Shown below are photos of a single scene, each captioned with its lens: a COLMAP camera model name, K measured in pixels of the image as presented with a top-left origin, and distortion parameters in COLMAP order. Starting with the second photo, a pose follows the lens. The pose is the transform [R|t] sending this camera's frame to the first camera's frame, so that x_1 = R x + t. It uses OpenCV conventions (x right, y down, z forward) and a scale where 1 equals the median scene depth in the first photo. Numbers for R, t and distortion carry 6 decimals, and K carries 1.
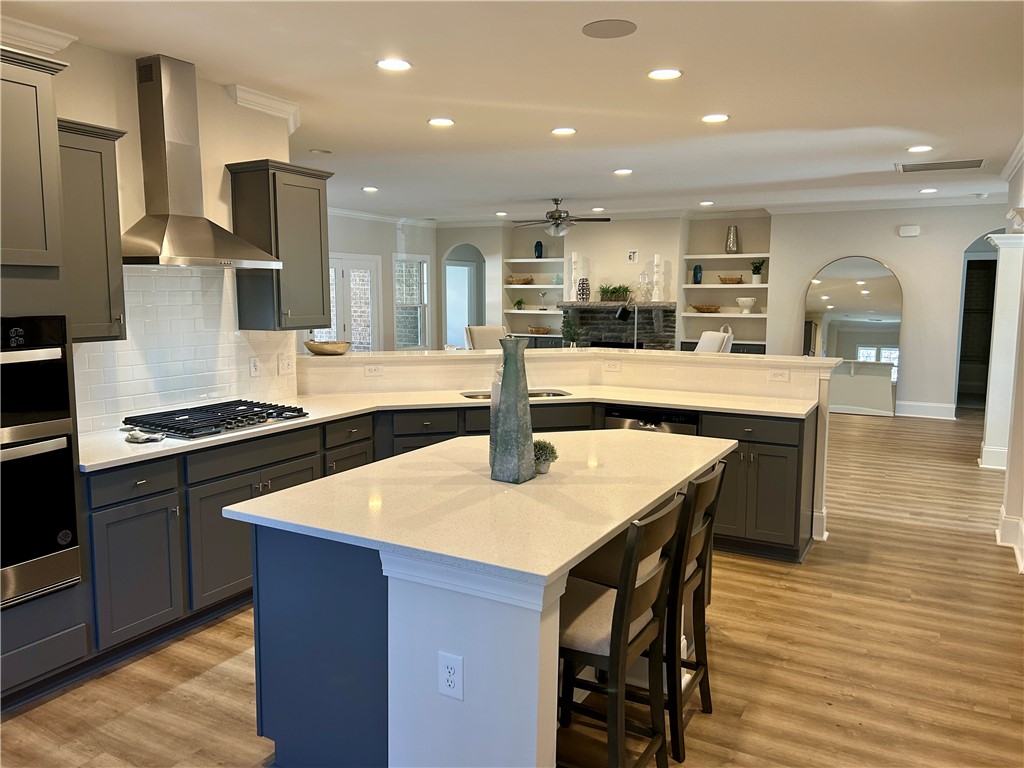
lens RADIAL K [[774.6, 0, 506.3], [0, 774.6, 381.9], [0, 0, 1]] dist [0.044749, -0.035629]
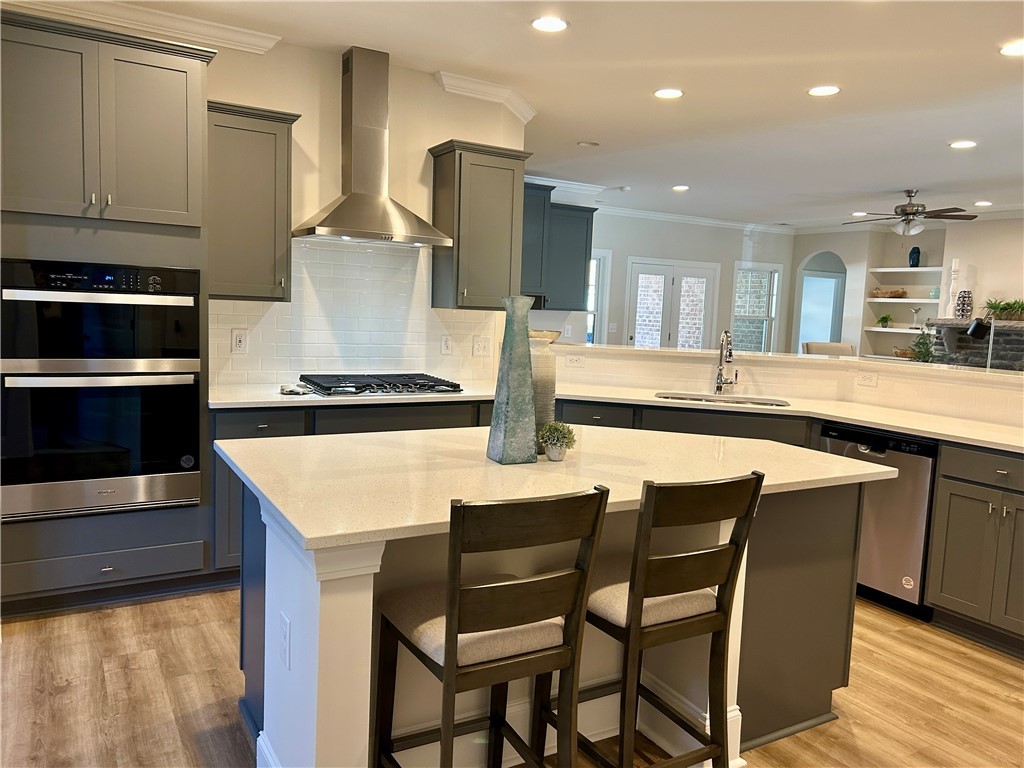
lens RADIAL K [[774.6, 0, 510.9], [0, 774.6, 387.1], [0, 0, 1]] dist [0.044749, -0.035629]
pose [[0.862213, 0.084722, -0.499411, 0.113625], [-0.096410, 0.995339, 0.002405, 0.010828], [0.497287, 0.046075, 0.866362, 0.063842]]
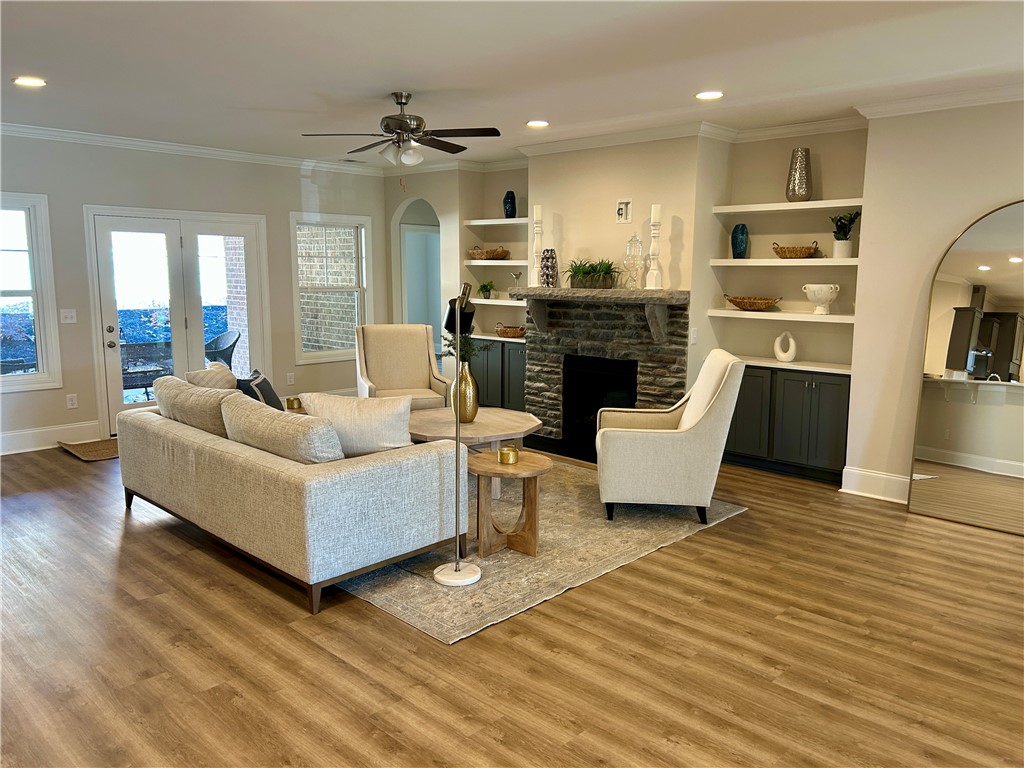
lens RADIAL K [[774.6, 0, 517.0], [0, 774.6, 384.0], [0, 0, 1]] dist [0.044749, -0.035629]
pose [[0.968331, 0.041169, -0.246252, 0.240760], [-0.033931, 0.998860, 0.033565, -0.051150], [0.247353, -0.024146, 0.968625, 0.432612]]
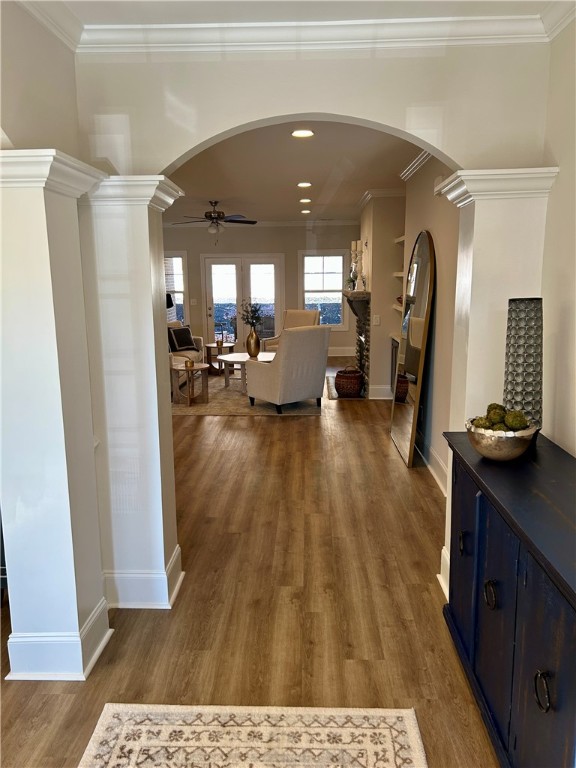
lens RADIAL K [[580.9, 0, 287.3], [0, 580.9, 389.6], [0, 0, 1]] dist [0.044749, -0.035629]
pose [[0.467023, 0.161322, -0.869405, 0.801326], [-0.102112, 0.986478, 0.128193, -0.068169], [0.878329, 0.028908, 0.477181, 0.588676]]
